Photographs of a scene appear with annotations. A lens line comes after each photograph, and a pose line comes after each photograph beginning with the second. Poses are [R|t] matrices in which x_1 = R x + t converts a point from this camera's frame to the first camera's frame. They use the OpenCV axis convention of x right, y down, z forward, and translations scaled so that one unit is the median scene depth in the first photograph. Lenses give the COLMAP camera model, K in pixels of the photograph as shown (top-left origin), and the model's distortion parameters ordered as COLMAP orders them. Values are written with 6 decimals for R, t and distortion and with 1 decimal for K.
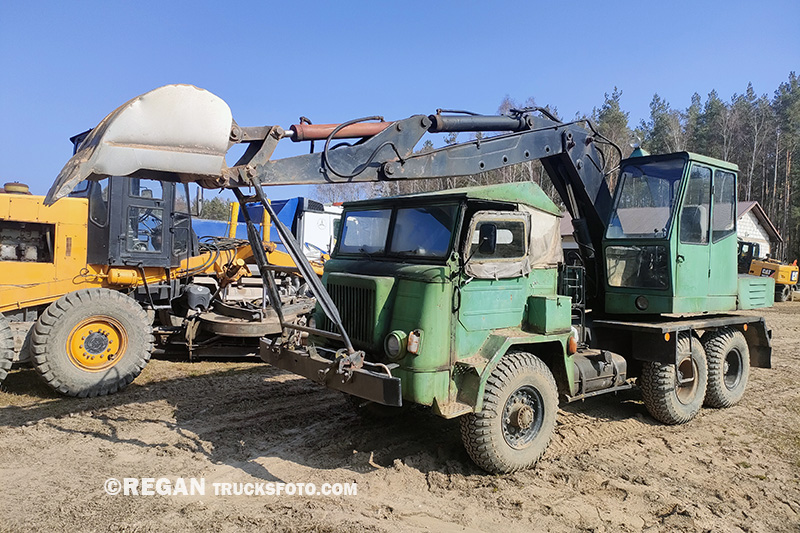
lens RADIAL K [[623.9, 0, 400.0], [0, 623.9, 266.5], [0, 0, 1]] dist [0.008988, 0.004171]
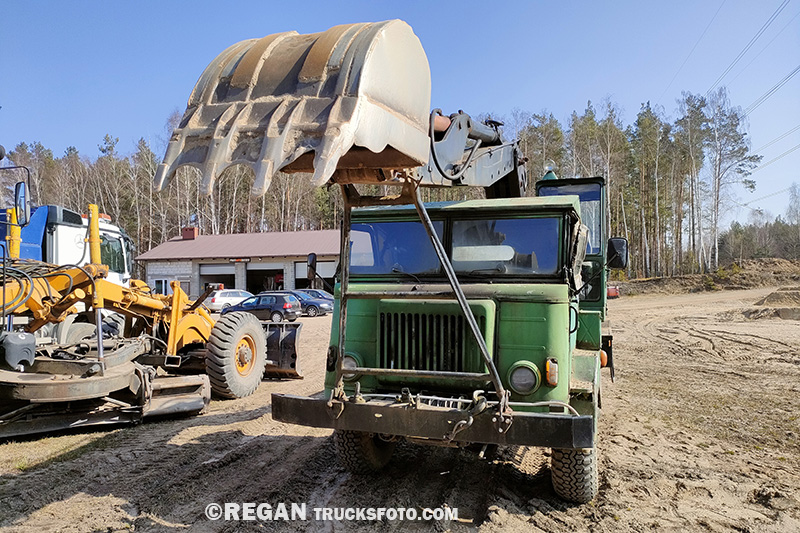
lens RADIAL K [[621.0, 0, 400.0], [0, 621.0, 285.8], [0, 0, 1]] dist [0.003442, 0.001514]
pose [[0.820137, -0.031775, 0.571284, -0.348953], [0.035010, 0.999373, 0.005325, -0.006249], [-0.571095, 0.015633, 0.820735, 0.219922]]
